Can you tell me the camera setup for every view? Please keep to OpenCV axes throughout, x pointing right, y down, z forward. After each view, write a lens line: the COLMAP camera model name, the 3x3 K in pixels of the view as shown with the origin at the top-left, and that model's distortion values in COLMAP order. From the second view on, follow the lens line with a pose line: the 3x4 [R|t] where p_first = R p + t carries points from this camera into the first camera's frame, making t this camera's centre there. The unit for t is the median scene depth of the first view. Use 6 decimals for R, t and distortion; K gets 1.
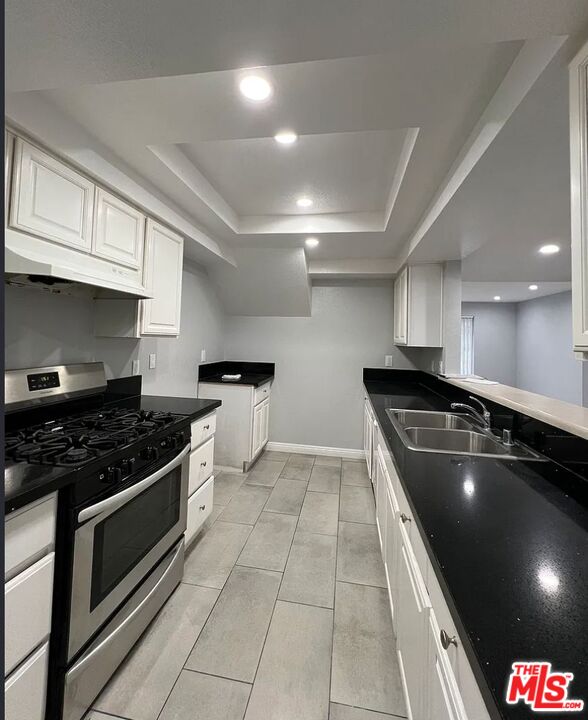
lens RADIAL K [[312.0, 0, 293.9], [0, 312.0, 323.9], [0, 0, 1]] dist [-0.002221, 0.000063]
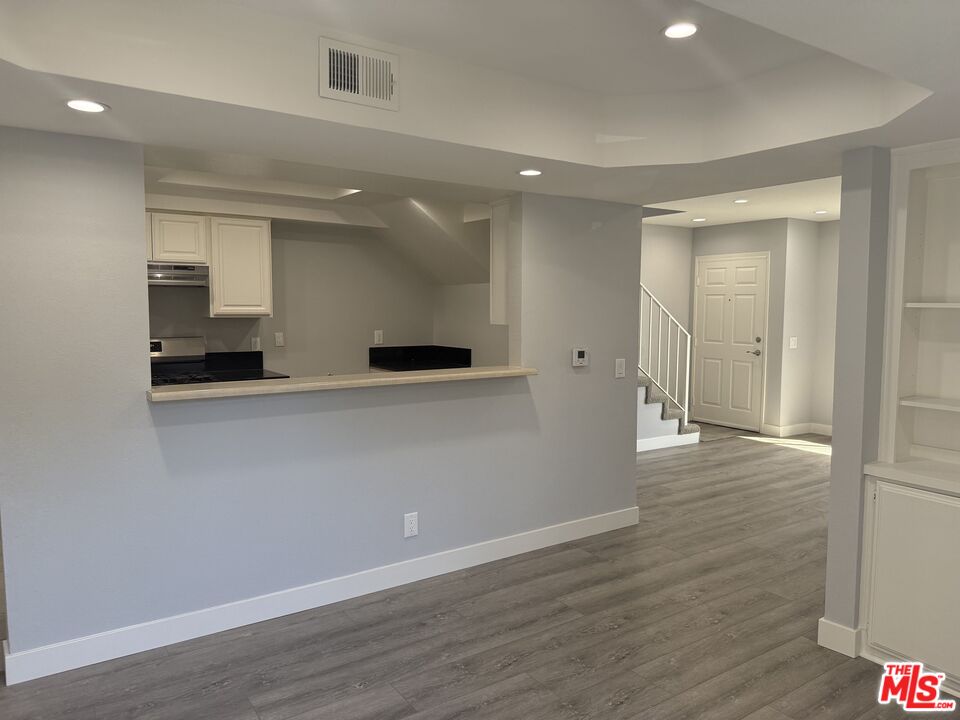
lens RADIAL K [[677.9, 0, 483.4], [0, 677.9, 354.4], [0, 0, 1]] dist [0.021350, -0.022508]
pose [[0.693090, 0.027945, -0.720309, 1.804480], [0.049703, 0.995018, 0.086428, 0.008625], [0.719136, -0.095704, 0.688248, -0.084076]]
